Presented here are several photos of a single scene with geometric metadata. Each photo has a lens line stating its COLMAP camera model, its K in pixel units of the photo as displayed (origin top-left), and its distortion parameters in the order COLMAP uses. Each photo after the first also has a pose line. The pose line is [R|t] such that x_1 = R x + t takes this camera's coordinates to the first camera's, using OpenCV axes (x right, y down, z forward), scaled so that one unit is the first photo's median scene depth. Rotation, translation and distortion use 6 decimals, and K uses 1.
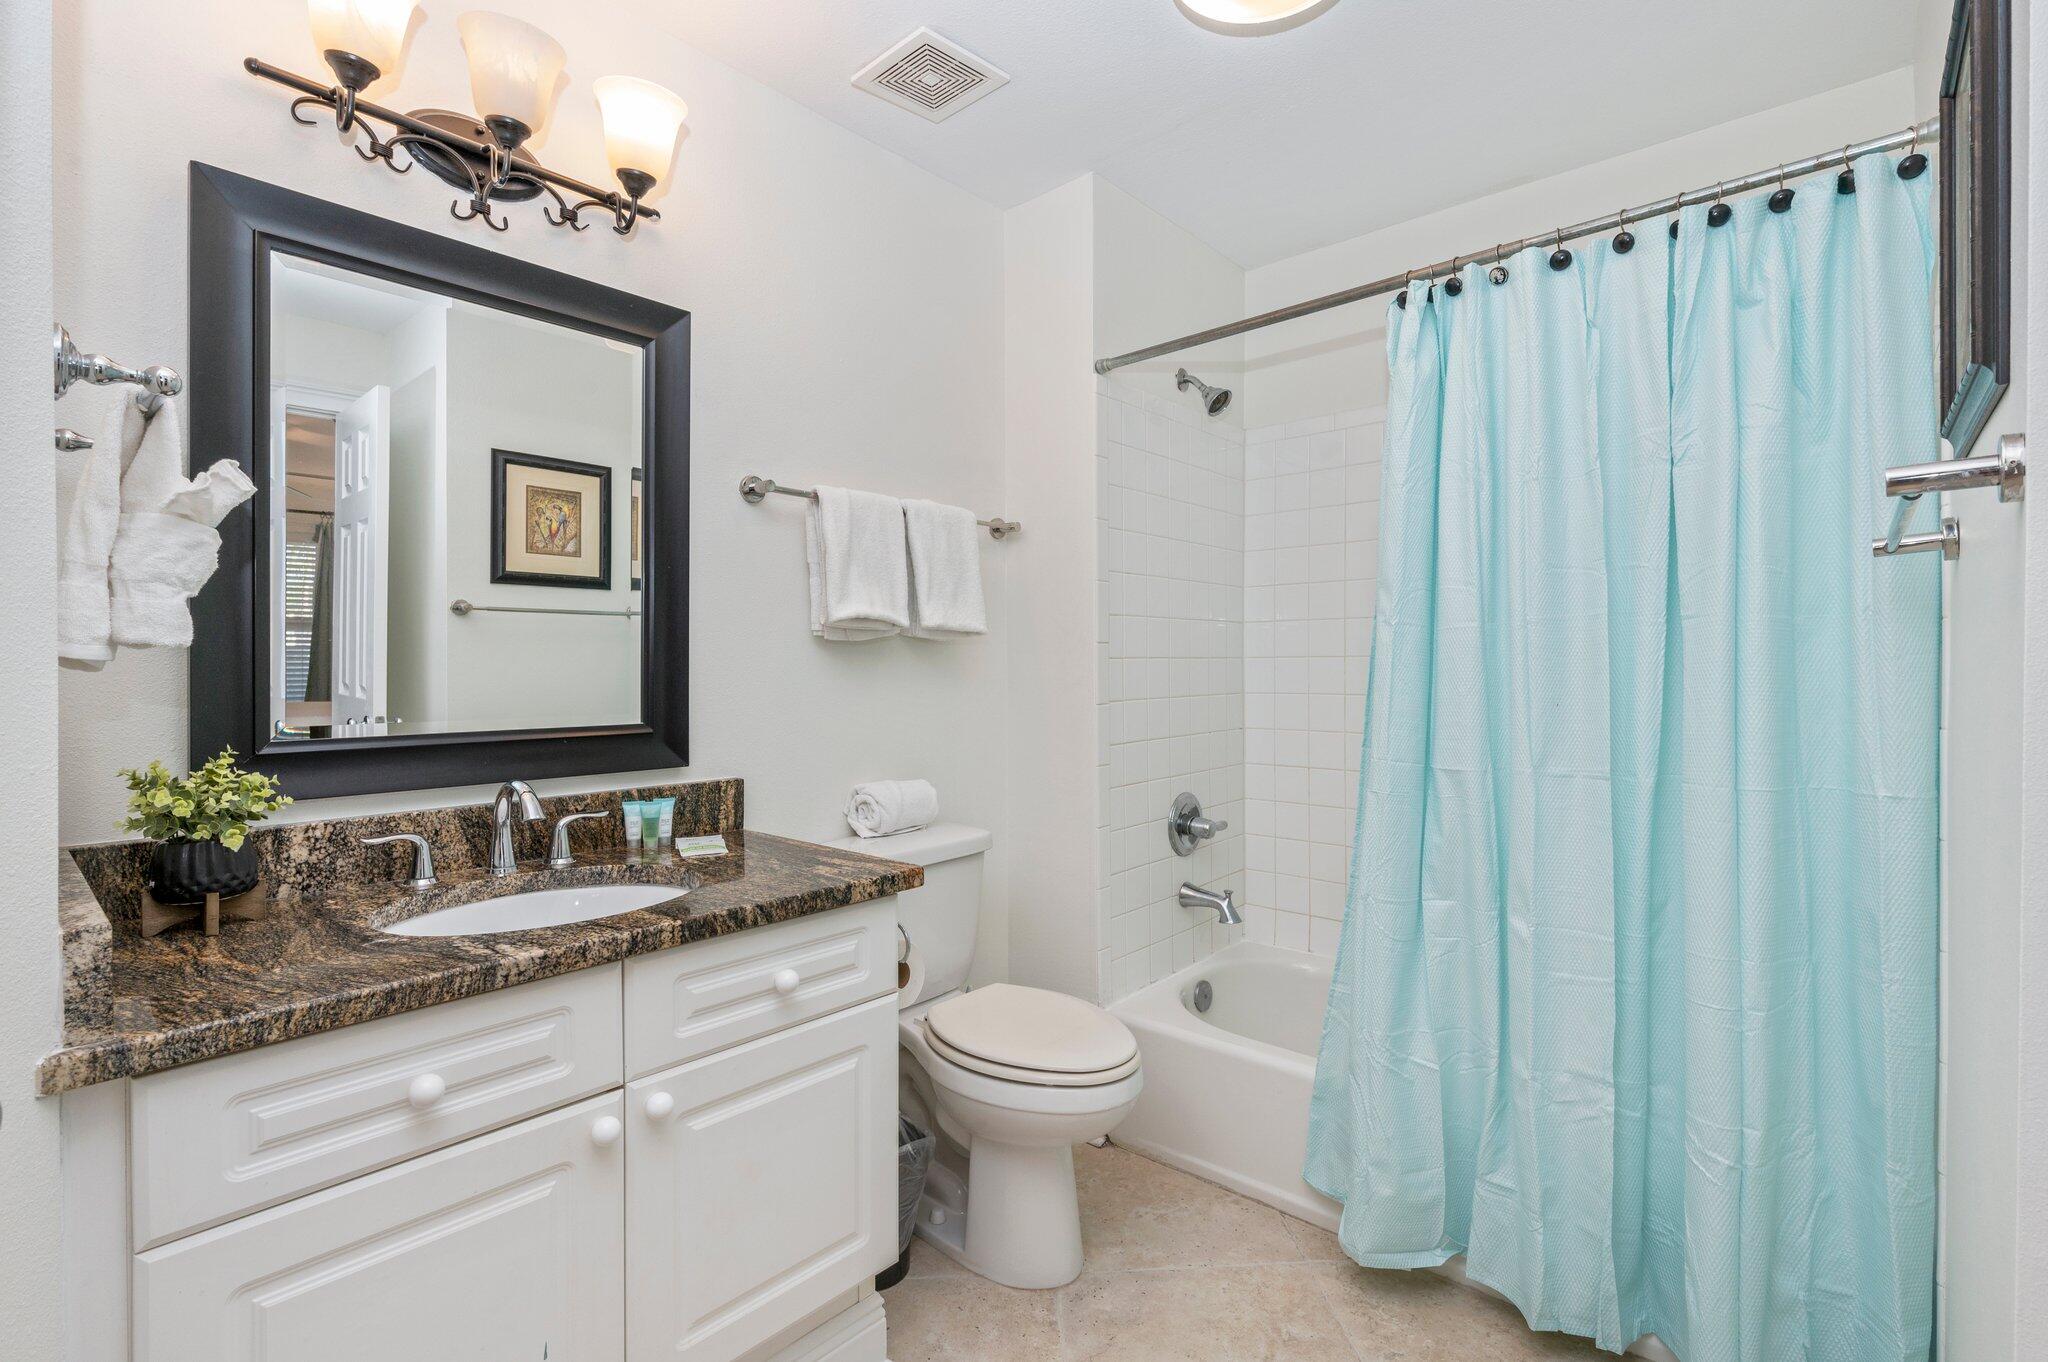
lens RADIAL K [[961.5, 0, 1021.9], [0, 961.5, 667.5], [0, 0, 1]] dist [0.011648, -0.000780]
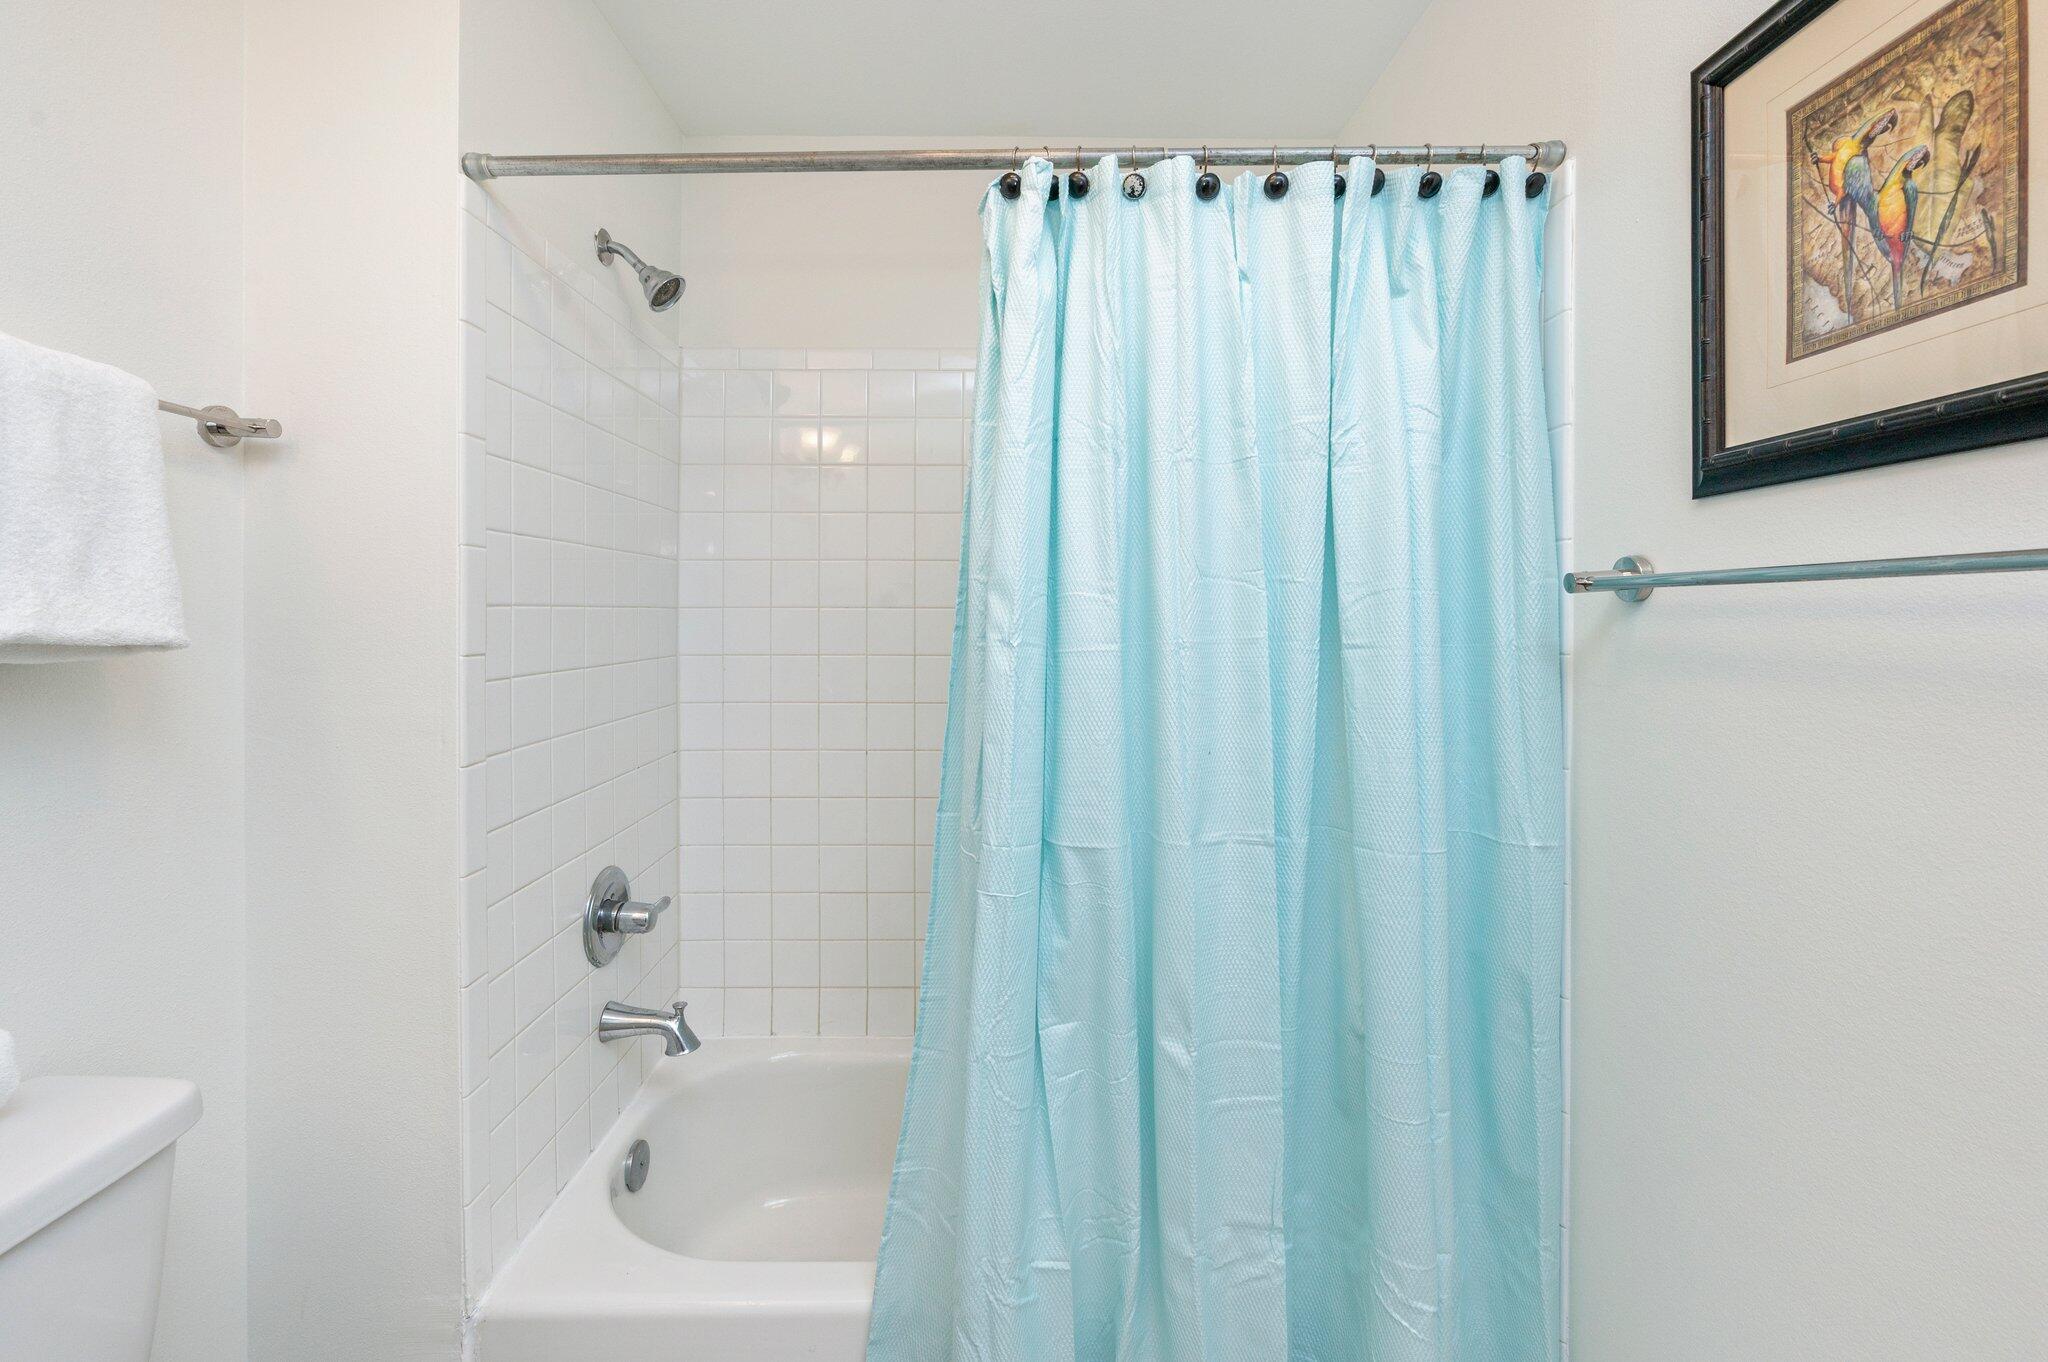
lens RADIAL K [[819.6, 0, 1004.9], [0, 819.6, 611.8], [0, 0, 1]] dist [-0.006352, 0.000408]
pose [[0.737726, 0.003451, 0.675091, -0.013832], [-0.003016, 0.999994, -0.001815, -0.067690], [-0.675094, -0.000697, 0.737732, 0.573565]]
